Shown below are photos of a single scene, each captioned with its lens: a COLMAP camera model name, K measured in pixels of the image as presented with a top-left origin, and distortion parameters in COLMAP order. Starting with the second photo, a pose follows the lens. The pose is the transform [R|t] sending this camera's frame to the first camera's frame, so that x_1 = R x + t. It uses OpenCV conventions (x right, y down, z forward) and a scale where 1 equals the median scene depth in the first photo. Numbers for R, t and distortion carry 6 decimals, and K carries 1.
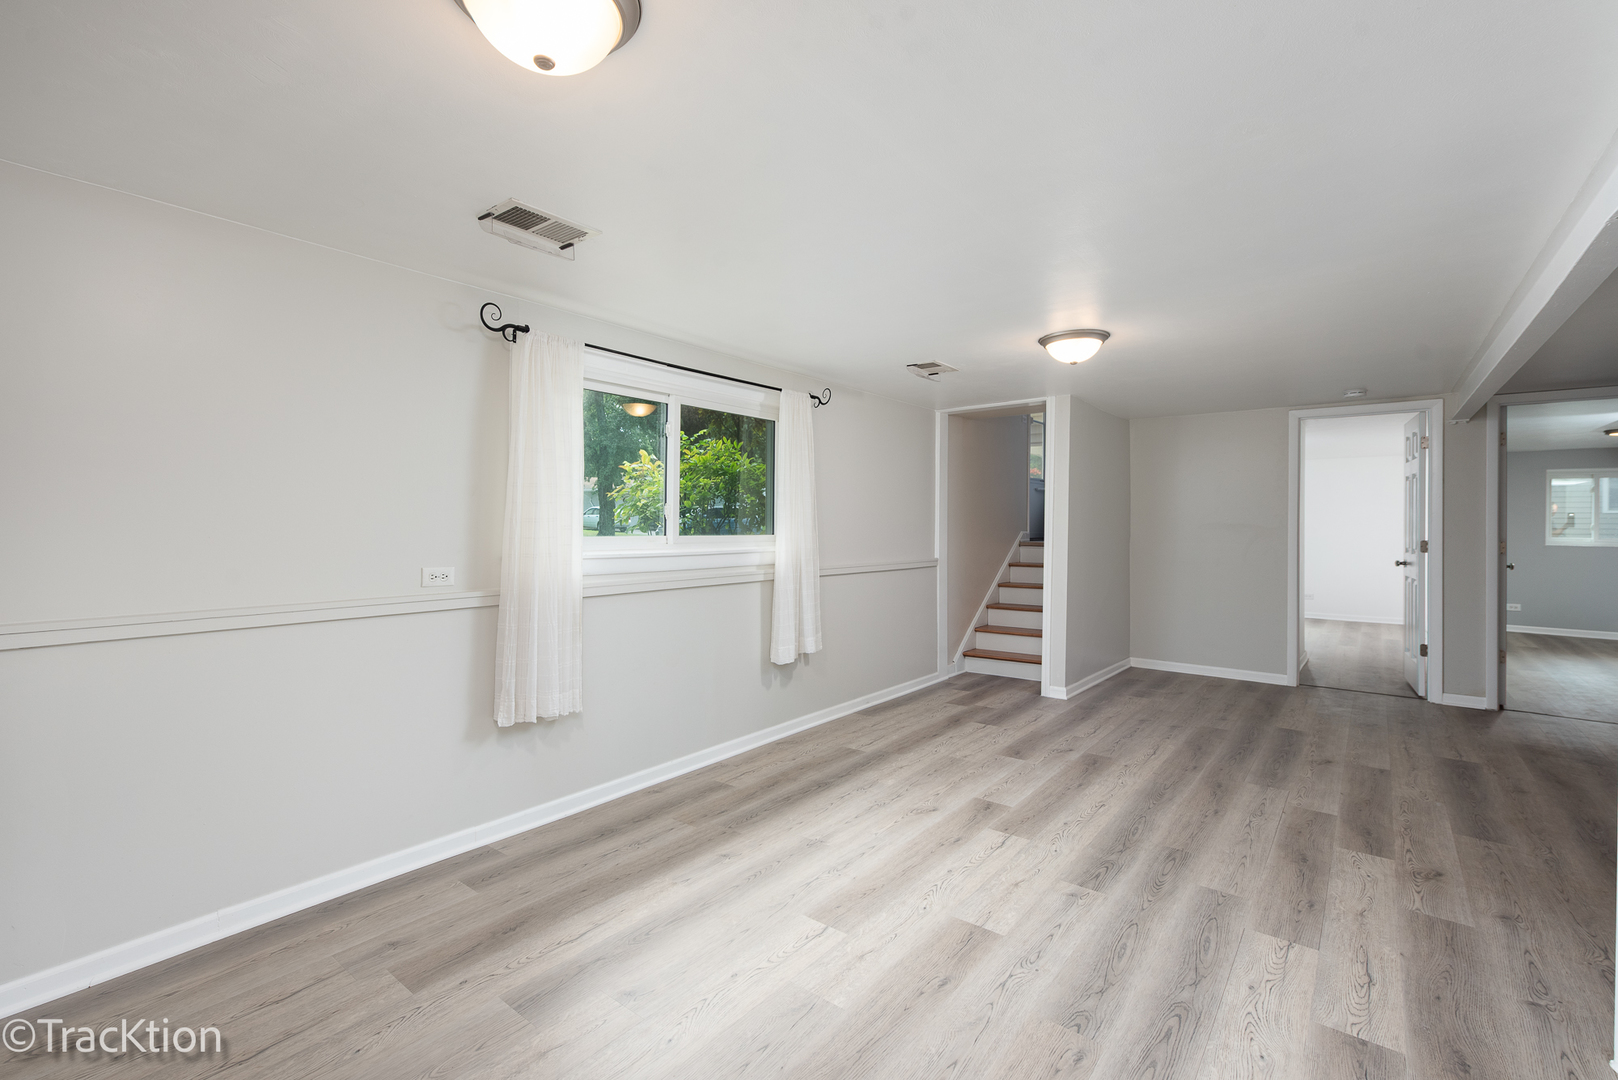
lens RADIAL K [[718.3, 0, 814.0], [0, 718.3, 533.1], [0, 0, 1]] dist [0.004319, -0.000235]
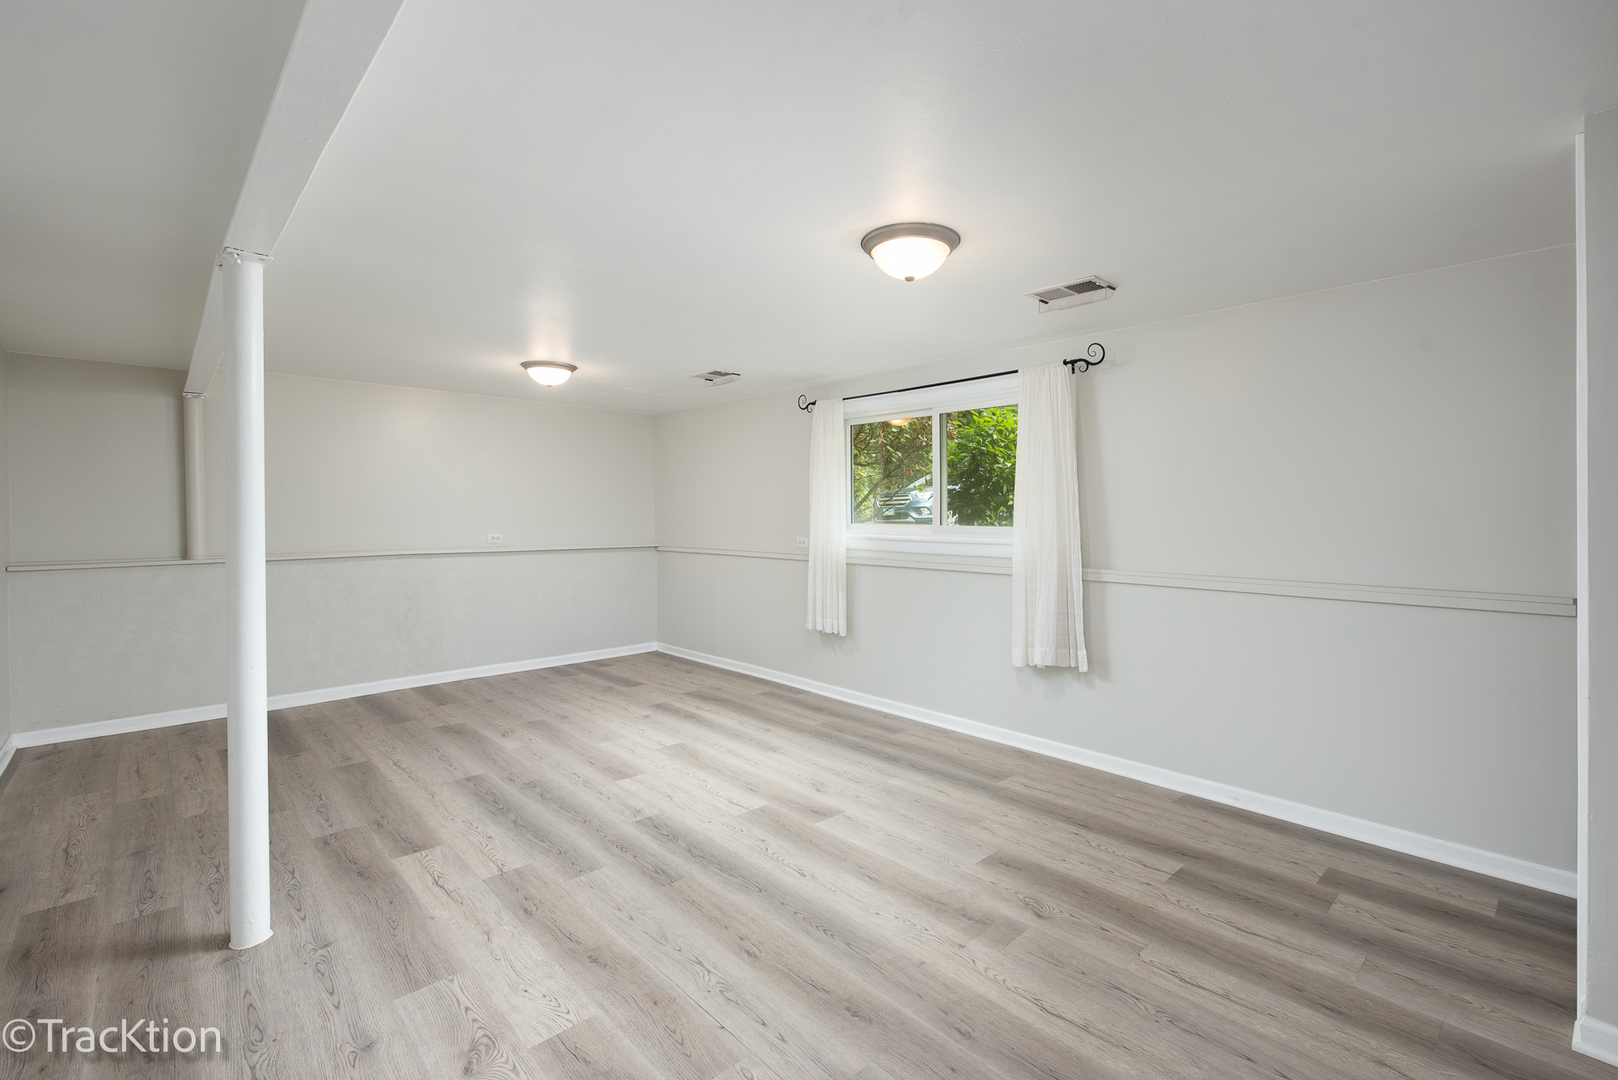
lens RADIAL K [[718.3, 0, 813.7], [0, 718.3, 527.1], [0, 0, 1]] dist [0.004319, -0.000235]
pose [[-0.157466, 0.013903, -0.987427, 1.173218], [-0.016530, 0.999724, 0.016712, -0.010920], [0.987386, 0.018954, -0.157192, 1.136926]]
